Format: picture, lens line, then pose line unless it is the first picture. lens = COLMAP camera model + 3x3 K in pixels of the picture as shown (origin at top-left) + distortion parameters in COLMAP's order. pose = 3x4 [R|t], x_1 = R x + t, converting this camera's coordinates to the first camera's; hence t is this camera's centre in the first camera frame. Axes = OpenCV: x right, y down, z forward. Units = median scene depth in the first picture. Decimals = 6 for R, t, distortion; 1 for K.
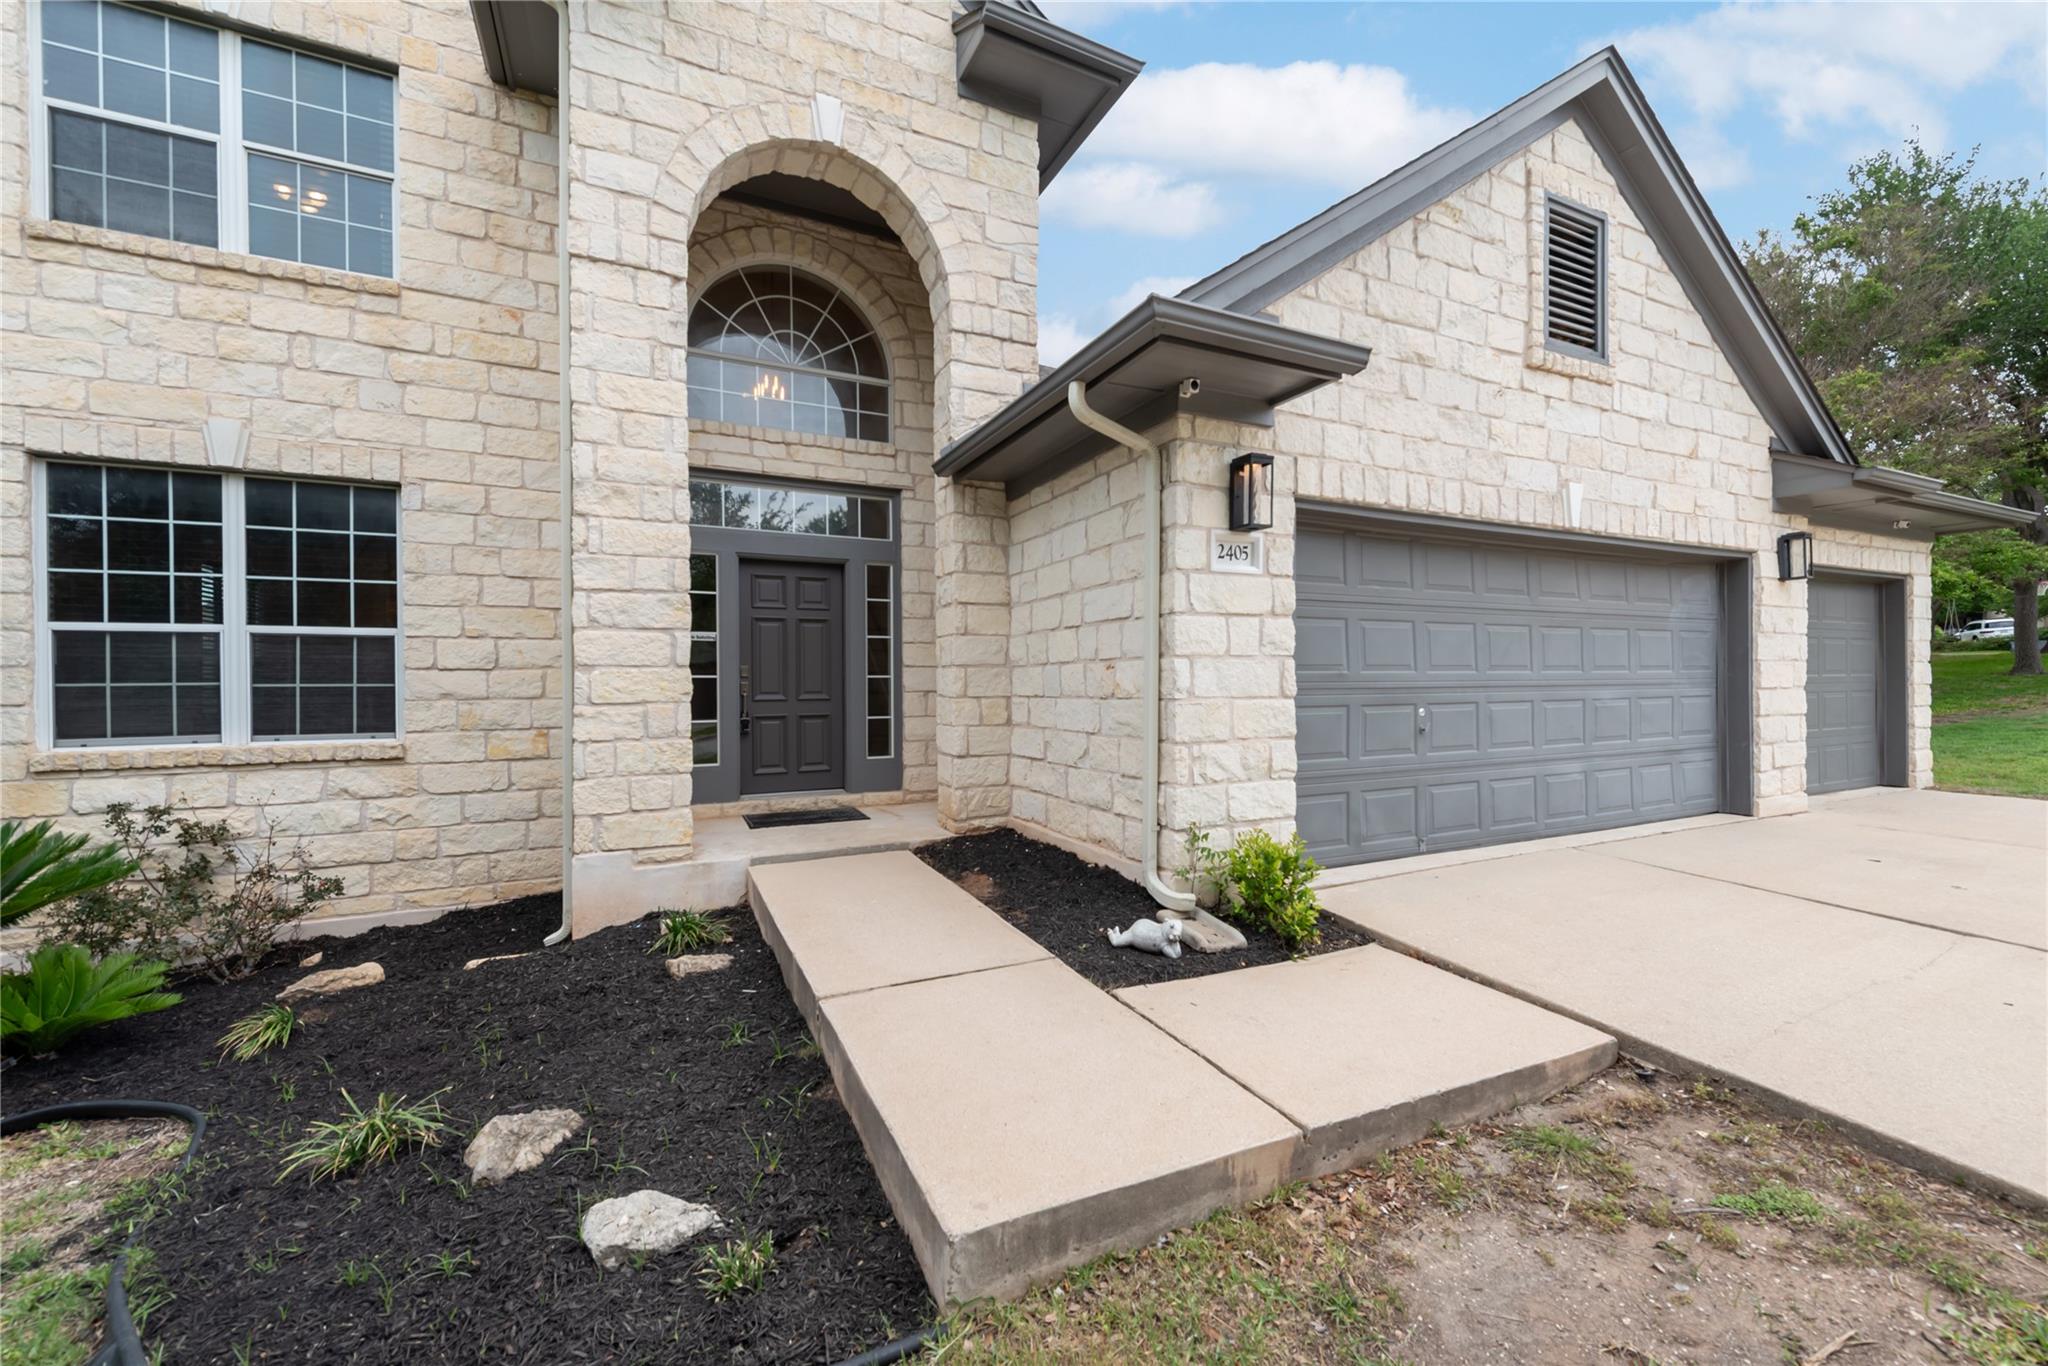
lens RADIAL K [[803.8, 0, 1031.4], [0, 803.8, 685.0], [0, 0, 1]] dist [0.016594, -0.005585]
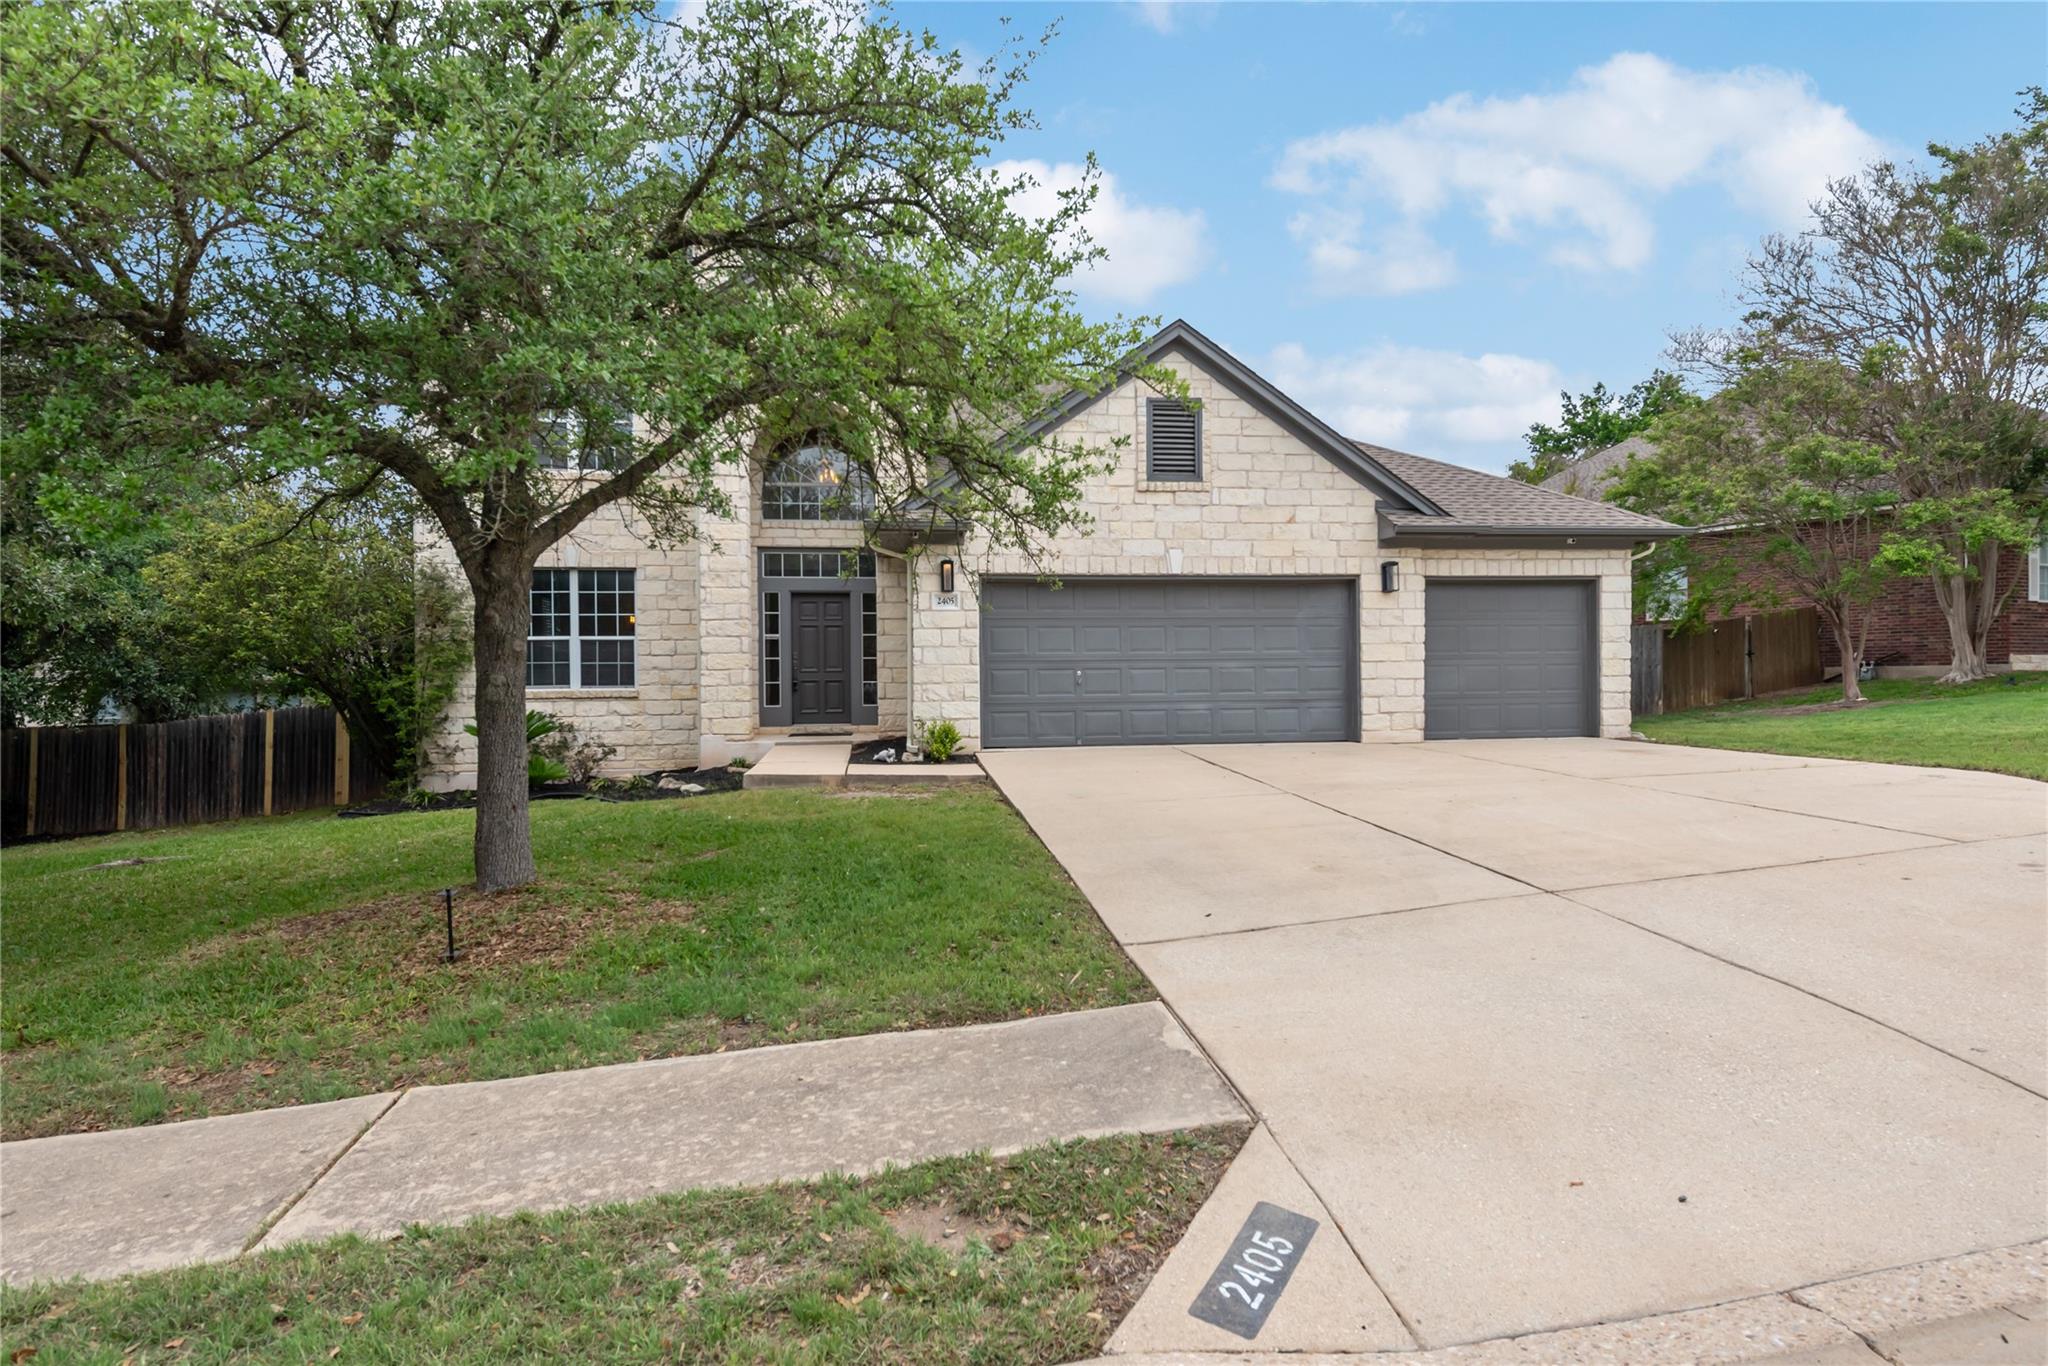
lens RADIAL K [[1111.9, 0, 1027.7], [0, 1111.9, 688.7], [0, 0, 1]] dist [0.028018, 0.000083]
pose [[0.951360, 0.001447, -0.308079, 1.130715], [0.001867, 0.999944, 0.010461, 0.039940], [0.308077, -0.010527, 0.951303, -1.511117]]
